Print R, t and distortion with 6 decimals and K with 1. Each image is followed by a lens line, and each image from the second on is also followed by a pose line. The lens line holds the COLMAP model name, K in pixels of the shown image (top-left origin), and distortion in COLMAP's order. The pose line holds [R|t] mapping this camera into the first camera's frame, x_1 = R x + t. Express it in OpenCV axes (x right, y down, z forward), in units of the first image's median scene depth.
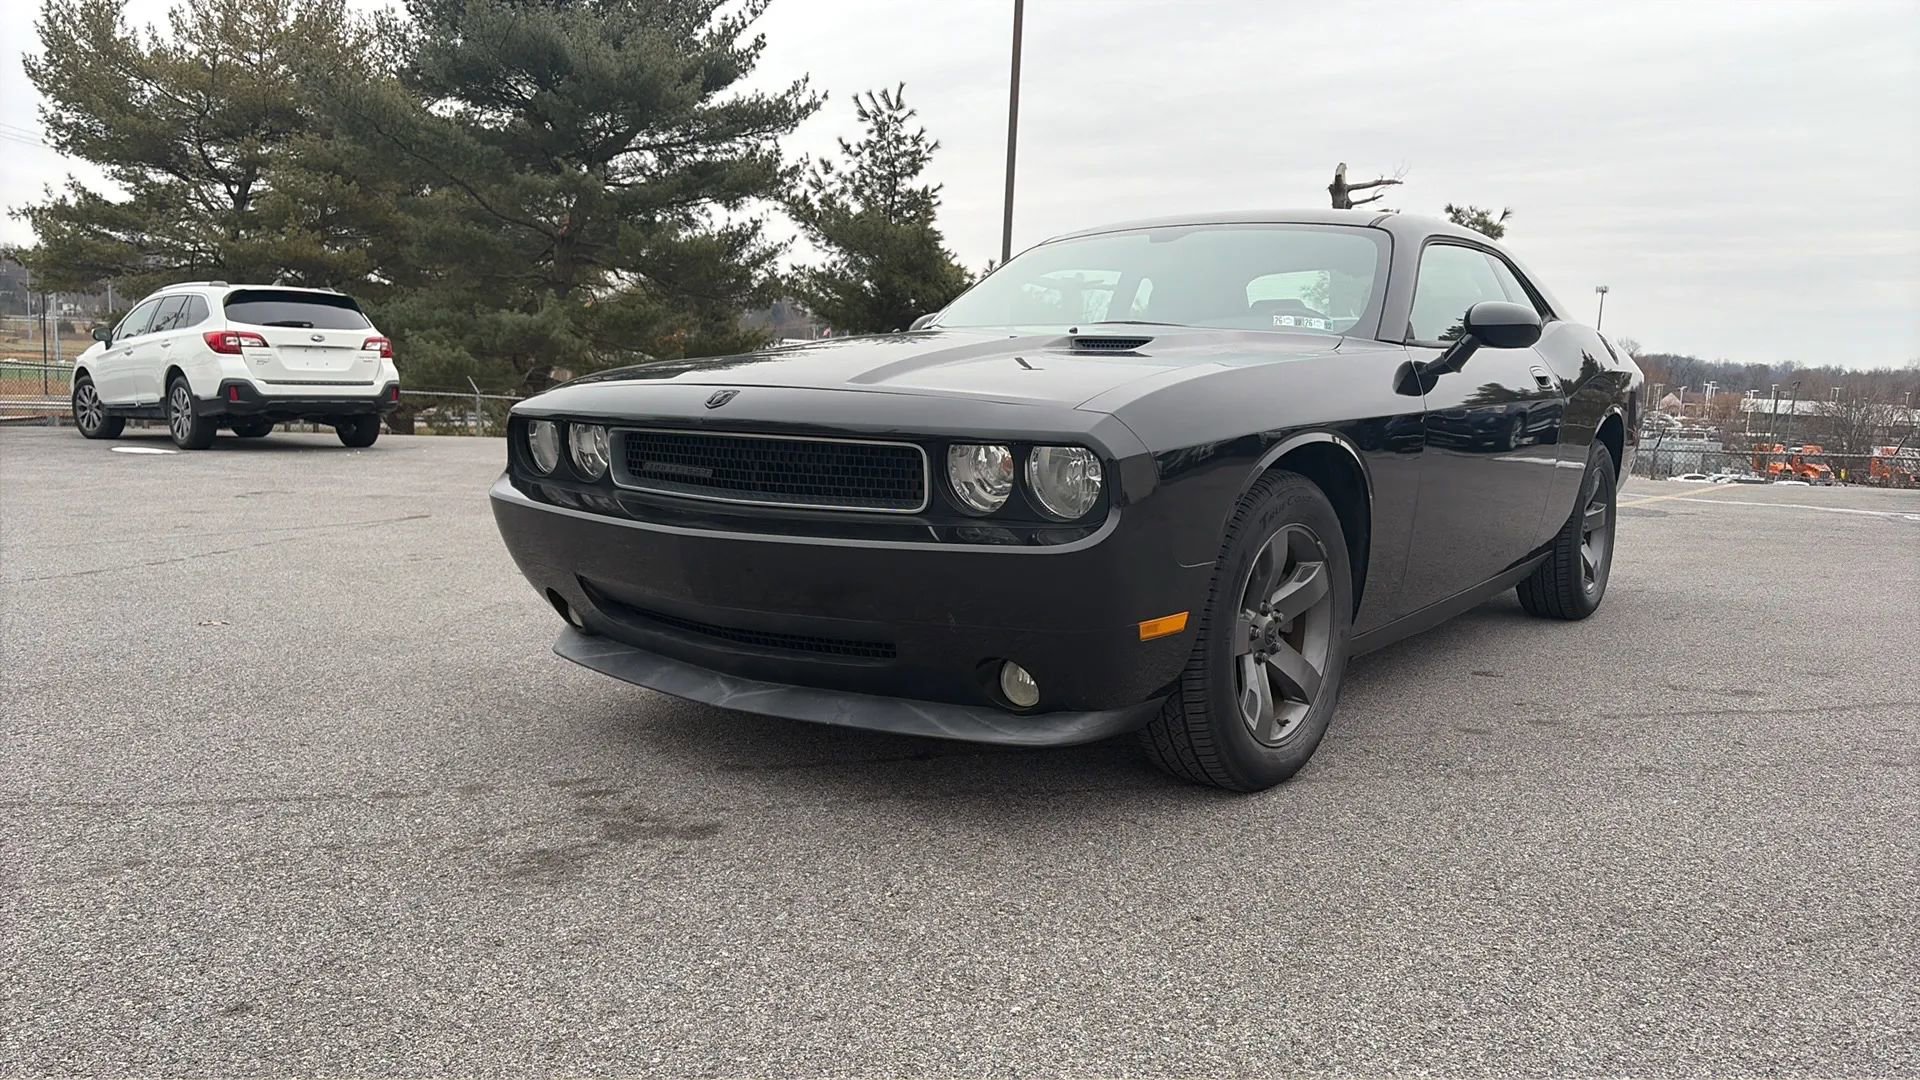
lens RADIAL K [[1377.8, 0, 972.5], [0, 1377.8, 557.7], [0, 0, 1]] dist [0.052297, -0.050828]
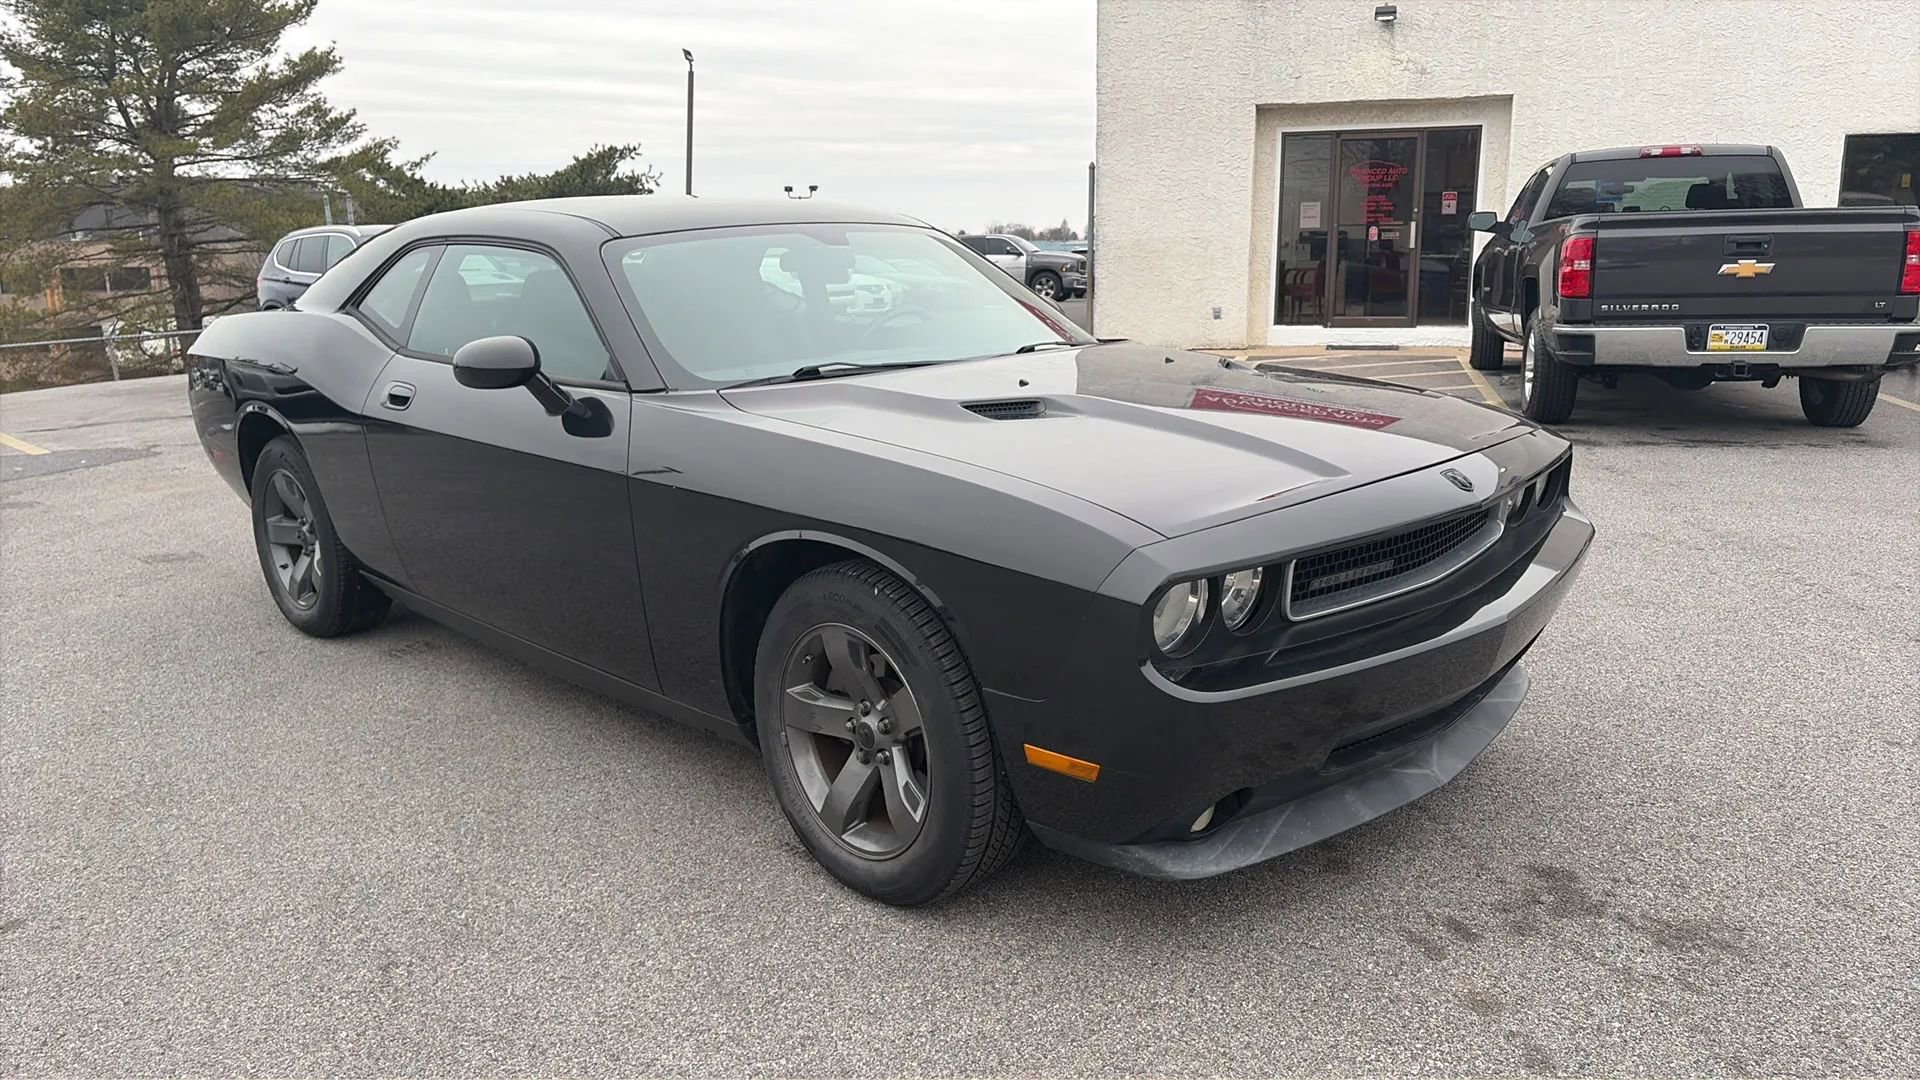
lens RADIAL K [[1377.8, 0, 974.7], [0, 1377.8, 539.3], [0, 0, 1]] dist [0.052297, -0.050828]
pose [[0.141404, -0.243131, 0.959631, -0.261847], [0.155600, 0.962781, 0.221001, -0.076496], [-0.977647, 0.118069, 0.173972, 0.259595]]
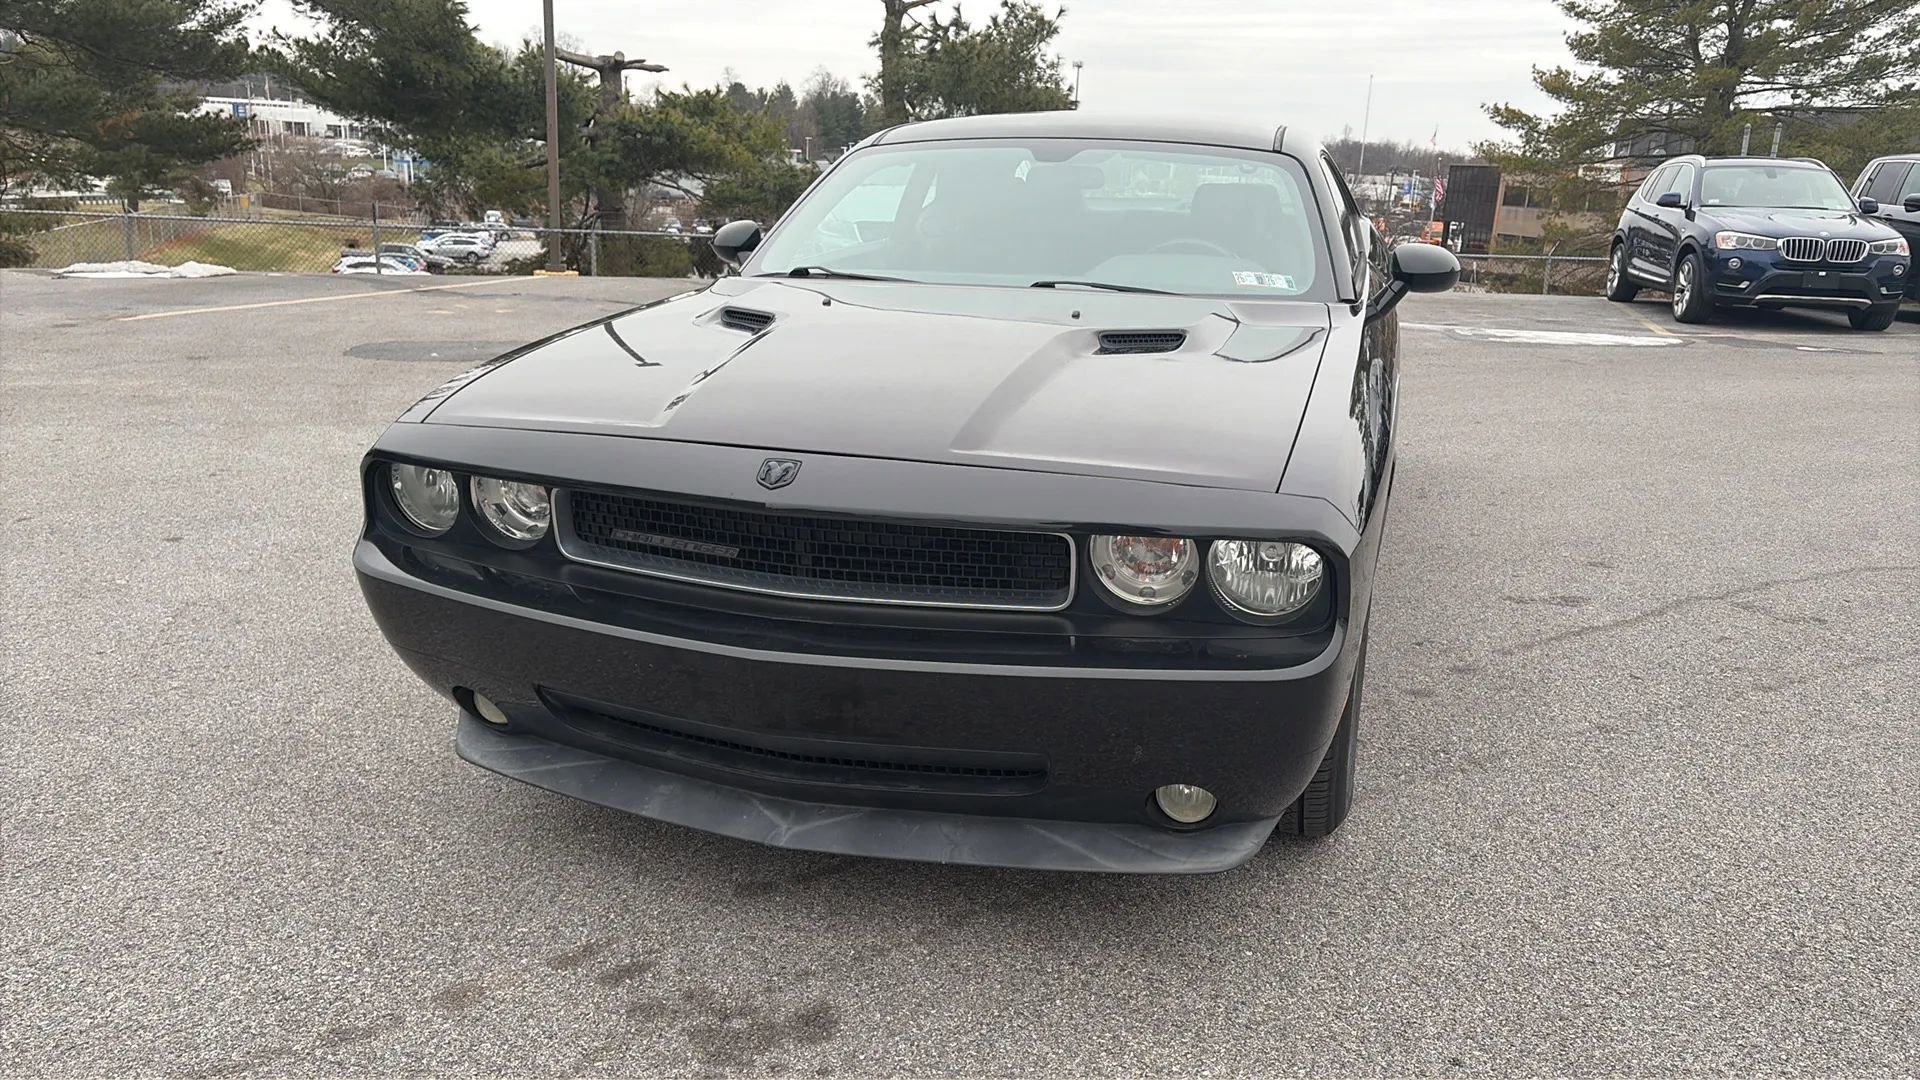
lens RADIAL K [[1377.8, 0, 964.1], [0, 1377.8, 554.5], [0, 0, 1]] dist [0.052297, -0.050828]
pose [[0.941464, -0.091237, 0.324533, -0.074851], [0.039740, 0.986004, 0.161913, -0.042281], [-0.334764, -0.139538, 0.931913, 0.054822]]
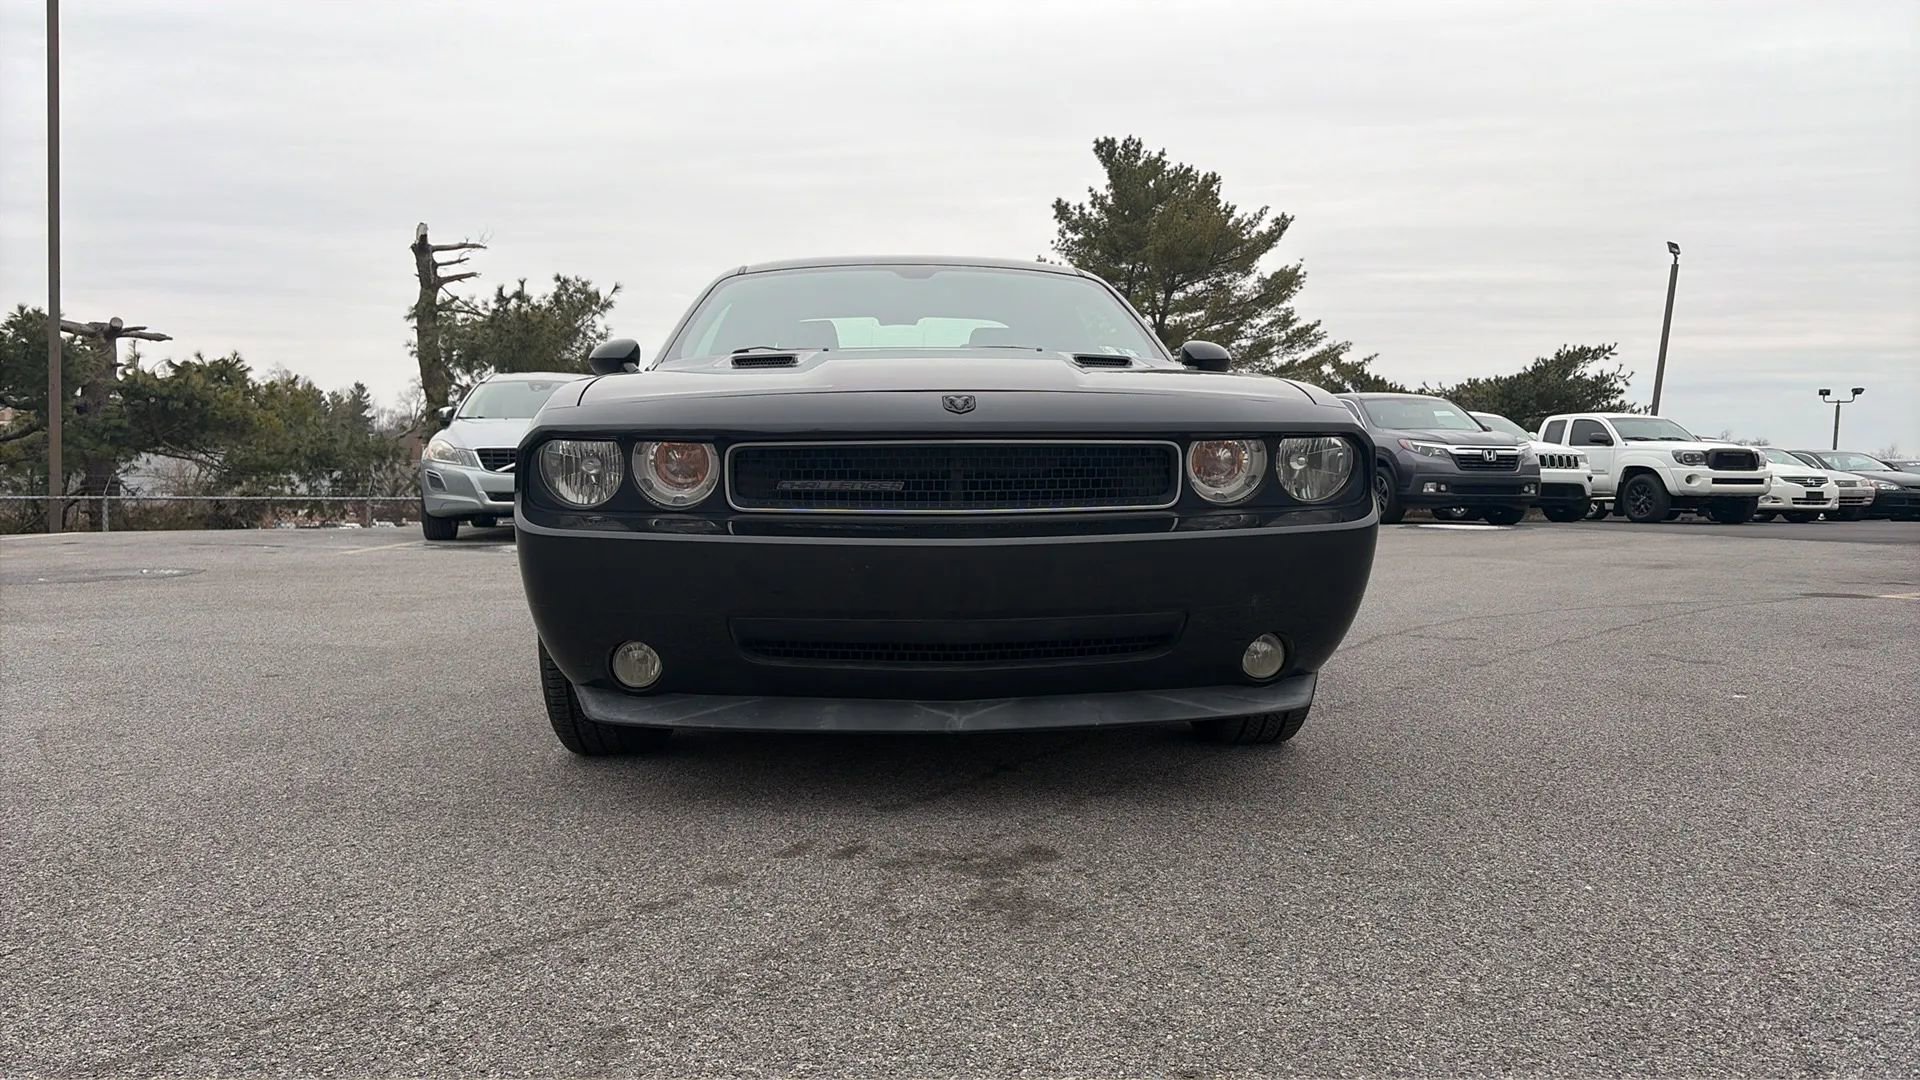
lens RADIAL K [[1377.8, 0, 961.2], [0, 1377.8, 548.8], [0, 0, 1]] dist [0.052297, -0.050828]
pose [[0.762644, -0.065286, 0.643516, -0.177918], [0.101415, 0.994657, -0.019278, 0.000683], [-0.638819, 0.079964, 0.765190, 0.061872]]
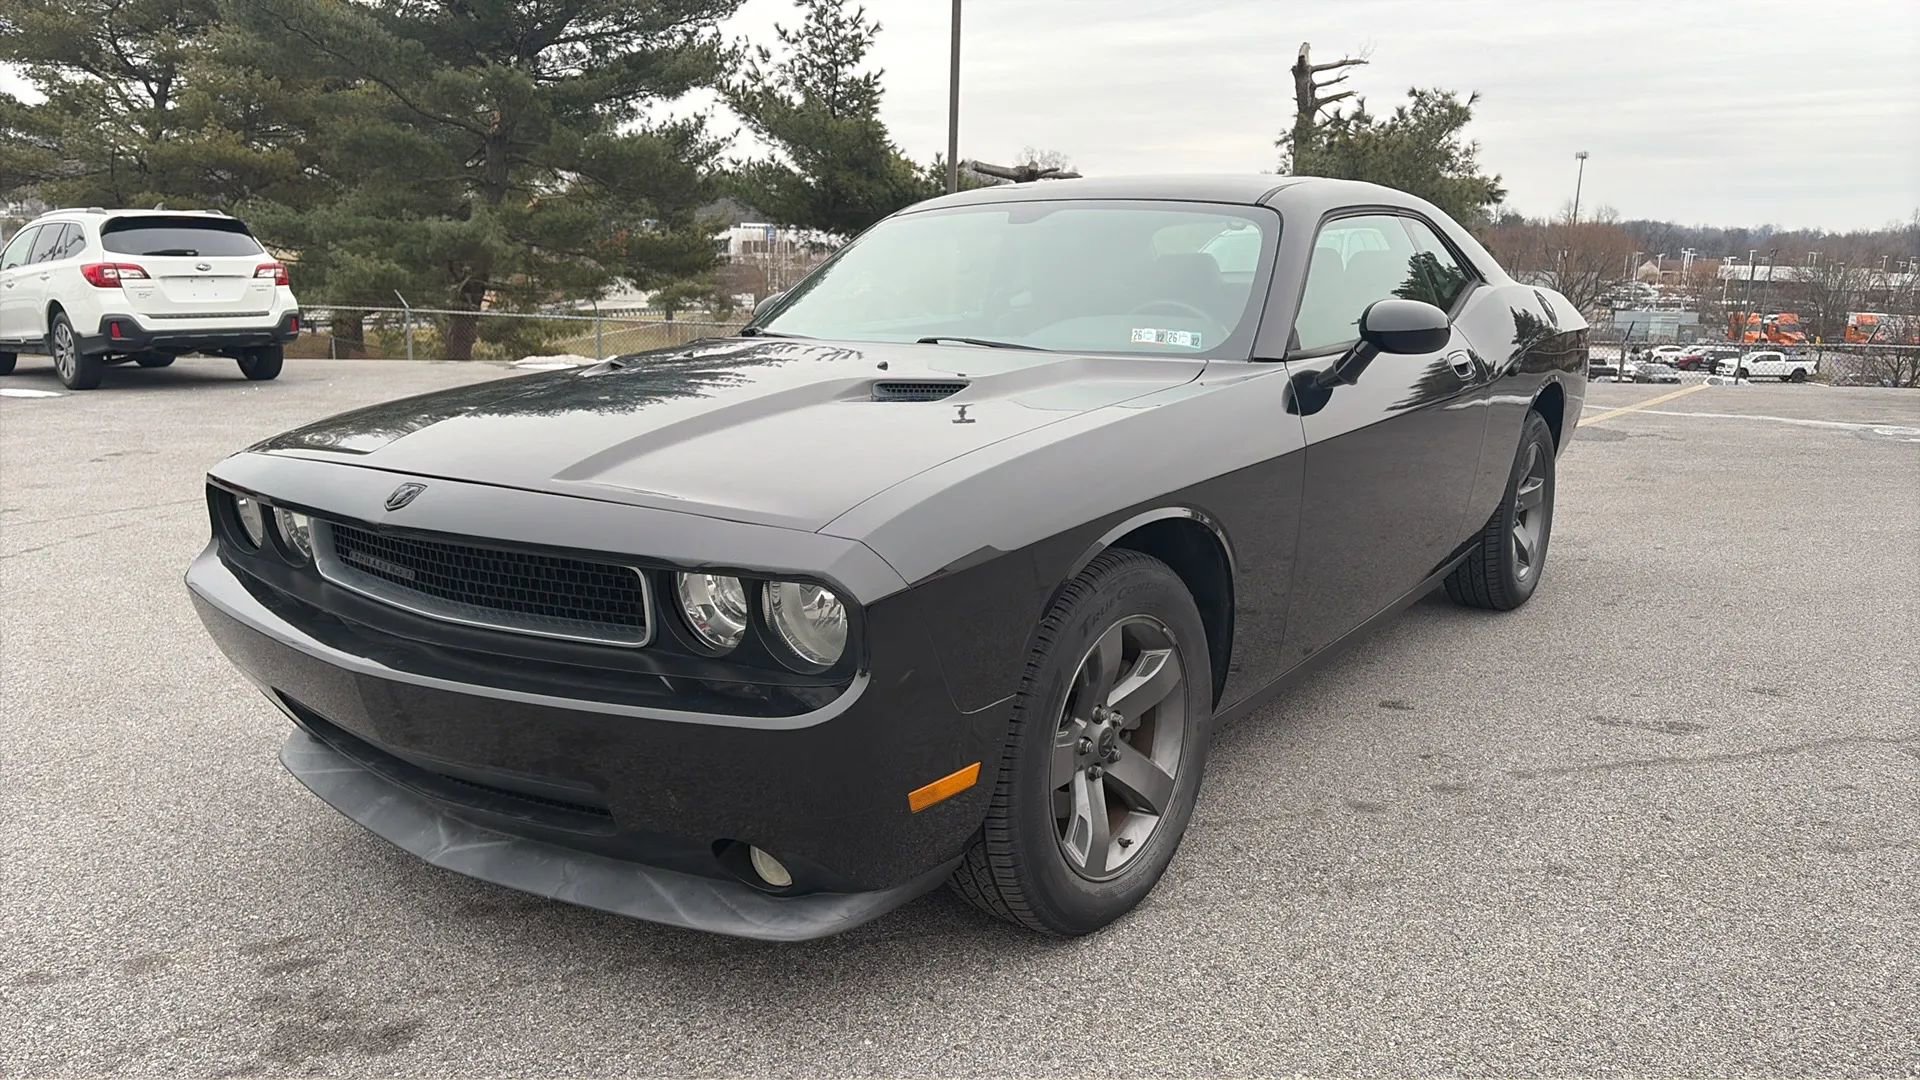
lens RADIAL K [[1377.8, 0, 969.2], [0, 1377.8, 550.5], [0, 0, 1]] dist [0.052297, -0.050828]
pose [[0.999671, -0.022607, 0.012146, 0.030049], [0.021585, 0.996675, 0.078571, -0.031171], [-0.013882, -0.078283, 0.996835, 0.042227]]
